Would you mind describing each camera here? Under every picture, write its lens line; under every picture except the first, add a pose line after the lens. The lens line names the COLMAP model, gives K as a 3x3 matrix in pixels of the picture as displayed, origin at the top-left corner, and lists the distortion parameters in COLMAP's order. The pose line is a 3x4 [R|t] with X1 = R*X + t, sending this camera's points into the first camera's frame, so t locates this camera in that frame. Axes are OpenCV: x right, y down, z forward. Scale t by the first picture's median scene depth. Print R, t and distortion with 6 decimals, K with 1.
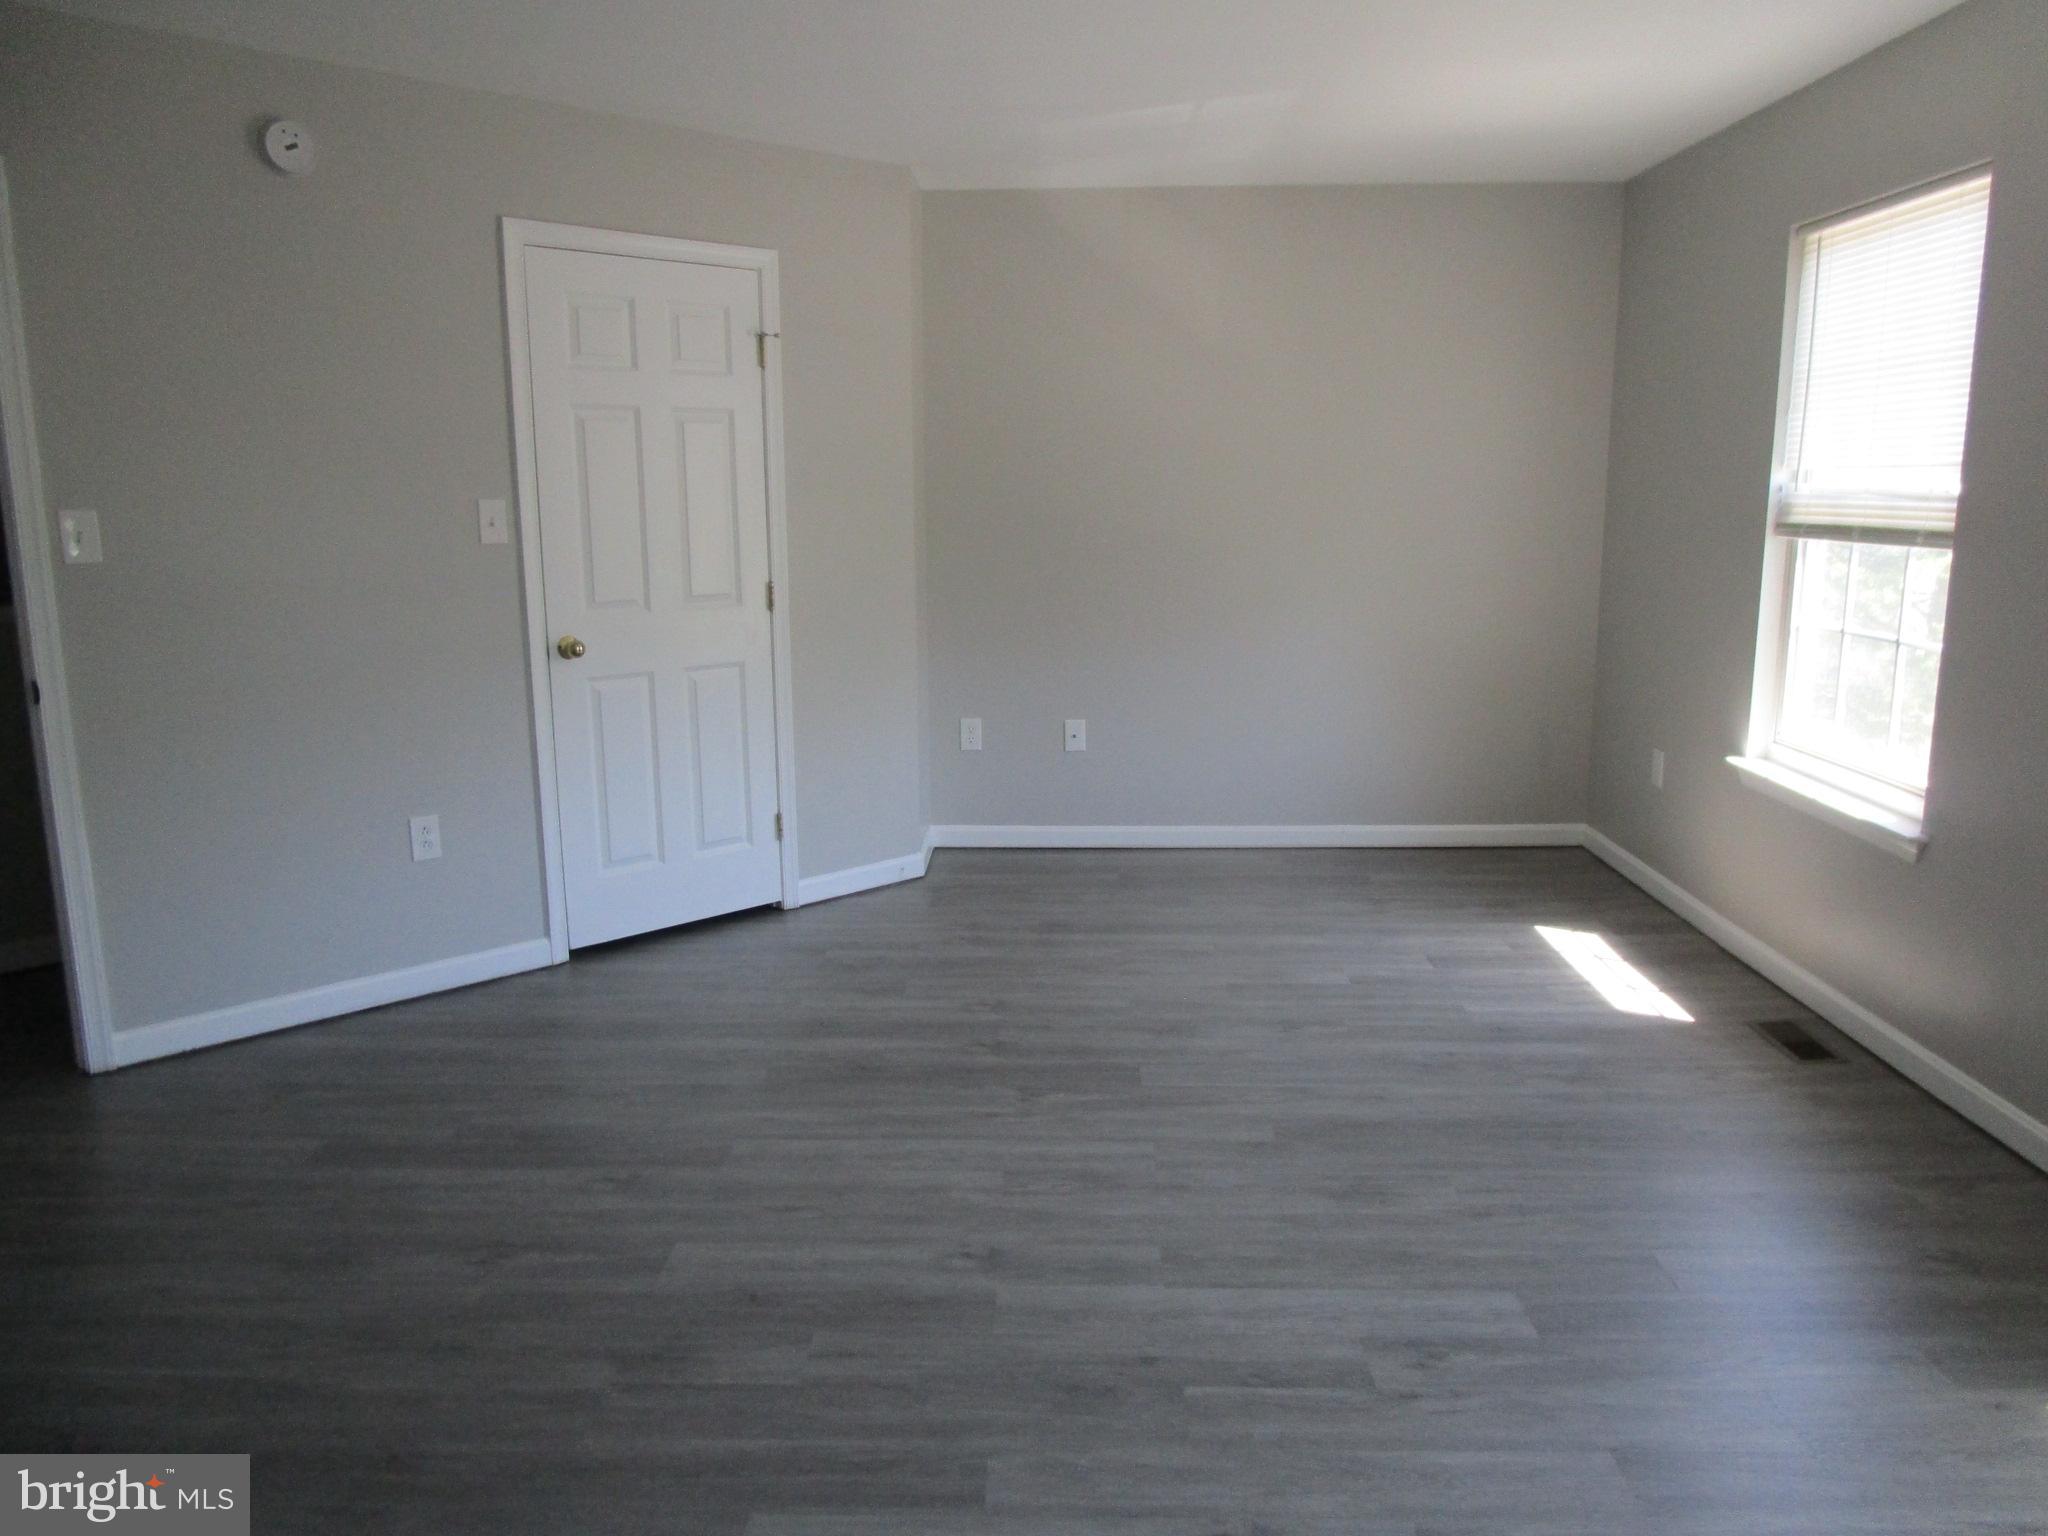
lens RADIAL K [[1441.5, 0, 1034.8], [0, 1441.5, 761.9], [0, 0, 1]] dist [-0.055504, 0.036919]
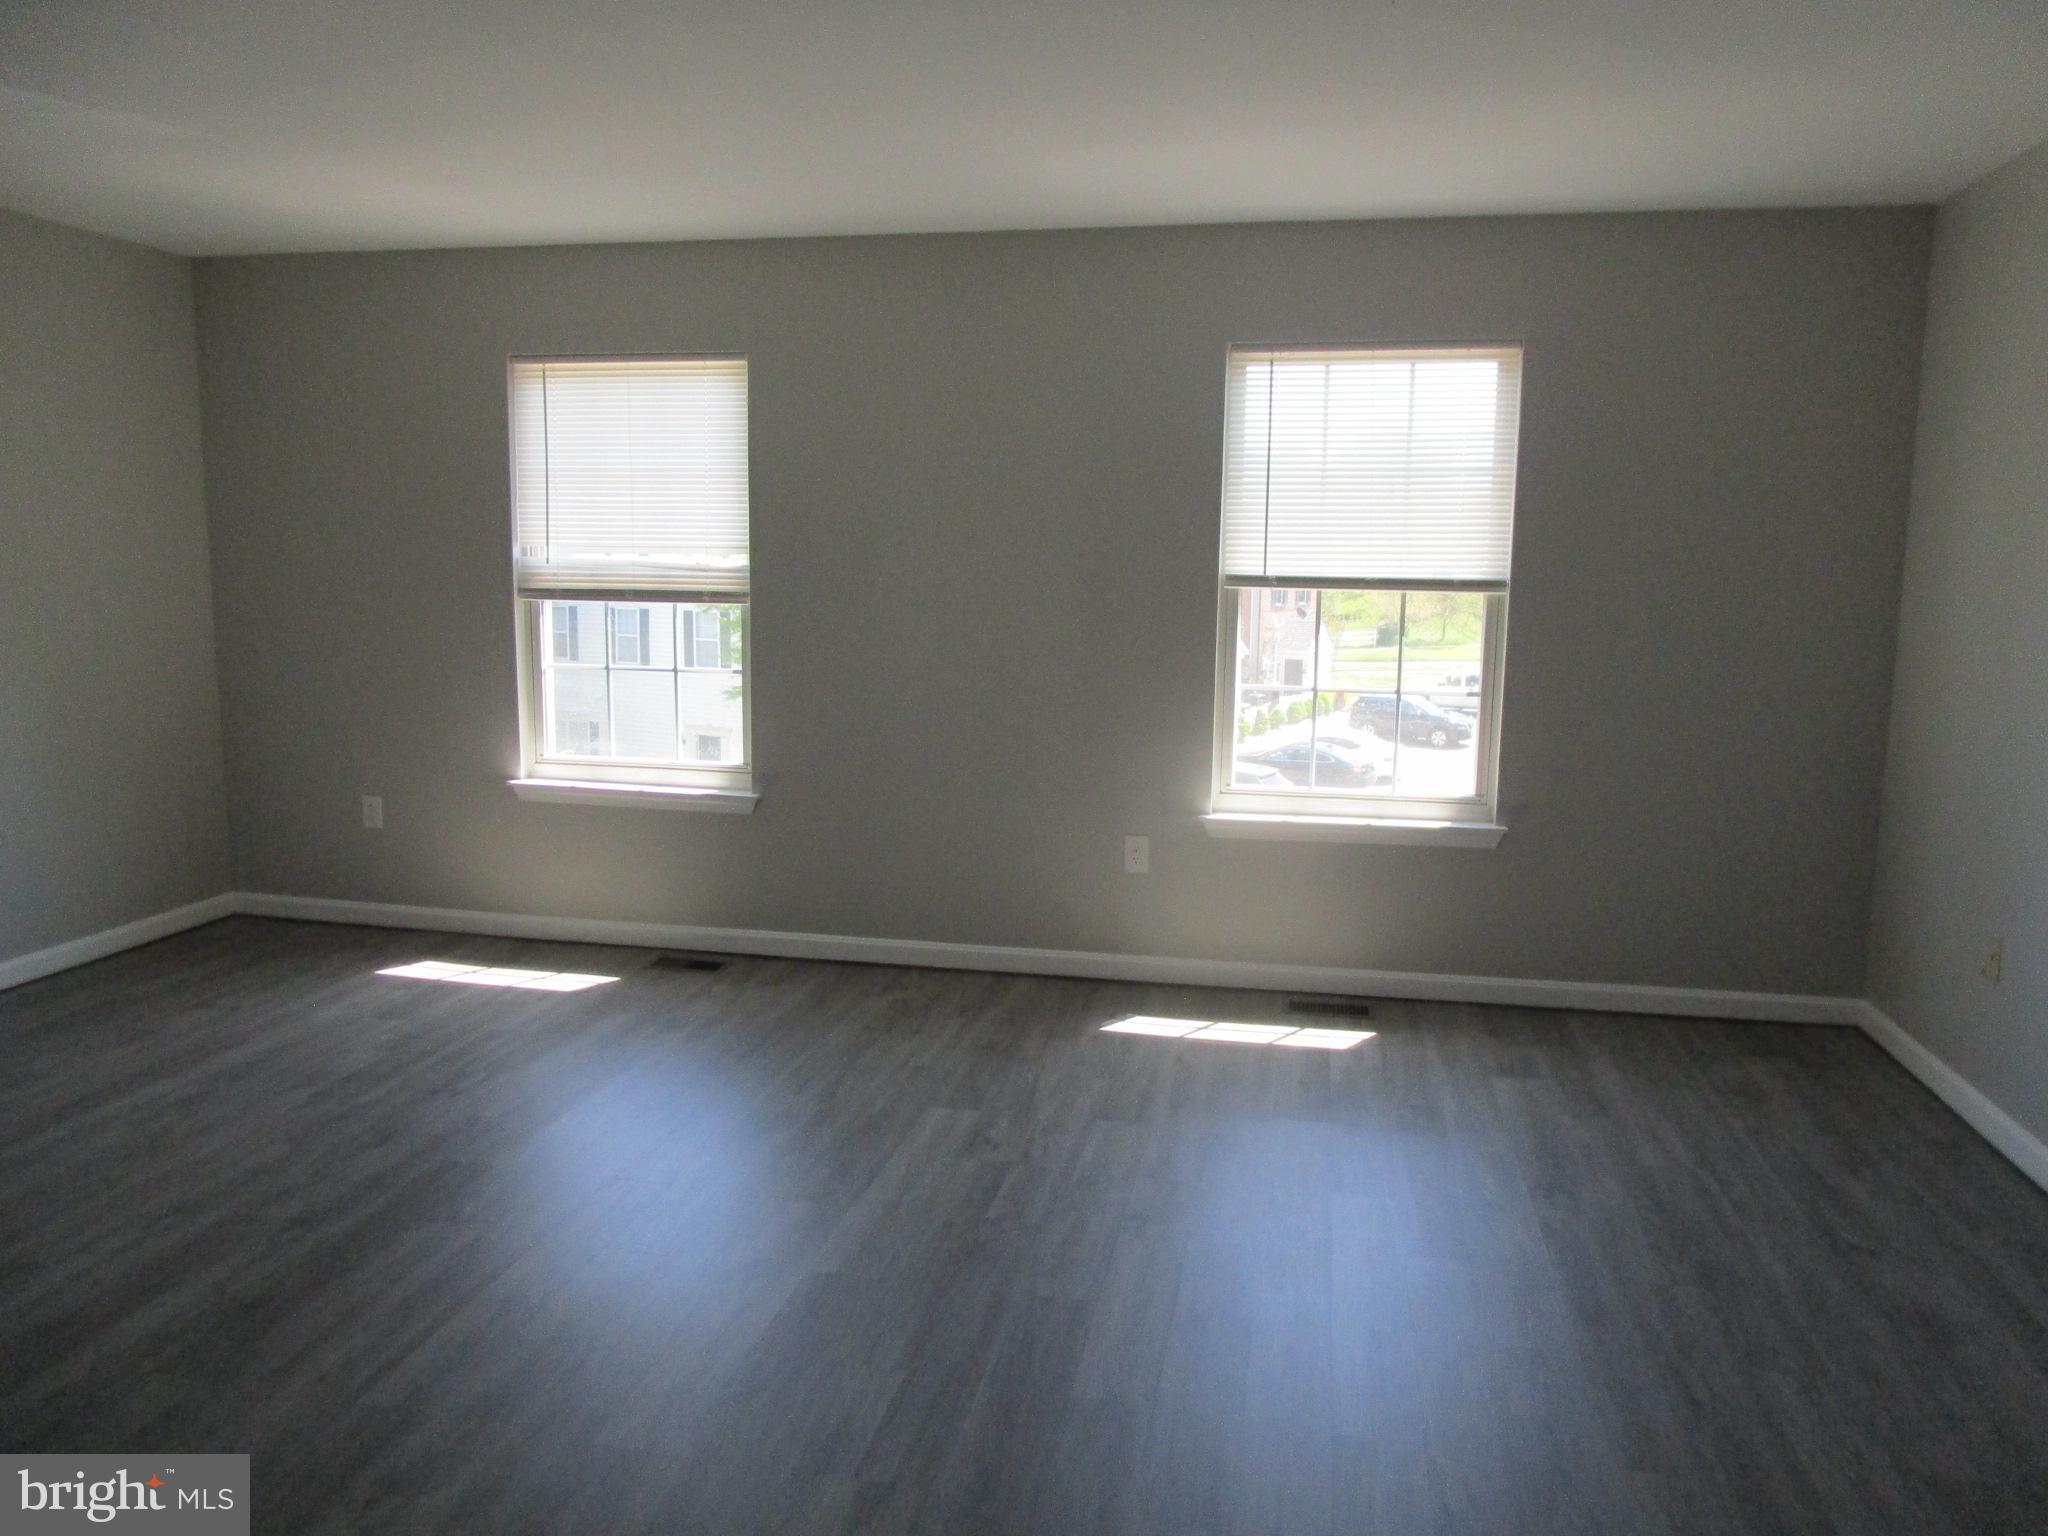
lens RADIAL K [[1441.5, 0, 1034.8], [0, 1441.5, 761.9], [0, 0, 1]] dist [-0.055504, 0.036919]
pose [[0.174122, -0.131007, 0.975971, -0.831349], [0.170646, 0.980130, 0.101121, -0.087978], [-0.969825, 0.148938, 0.193018, 0.437086]]
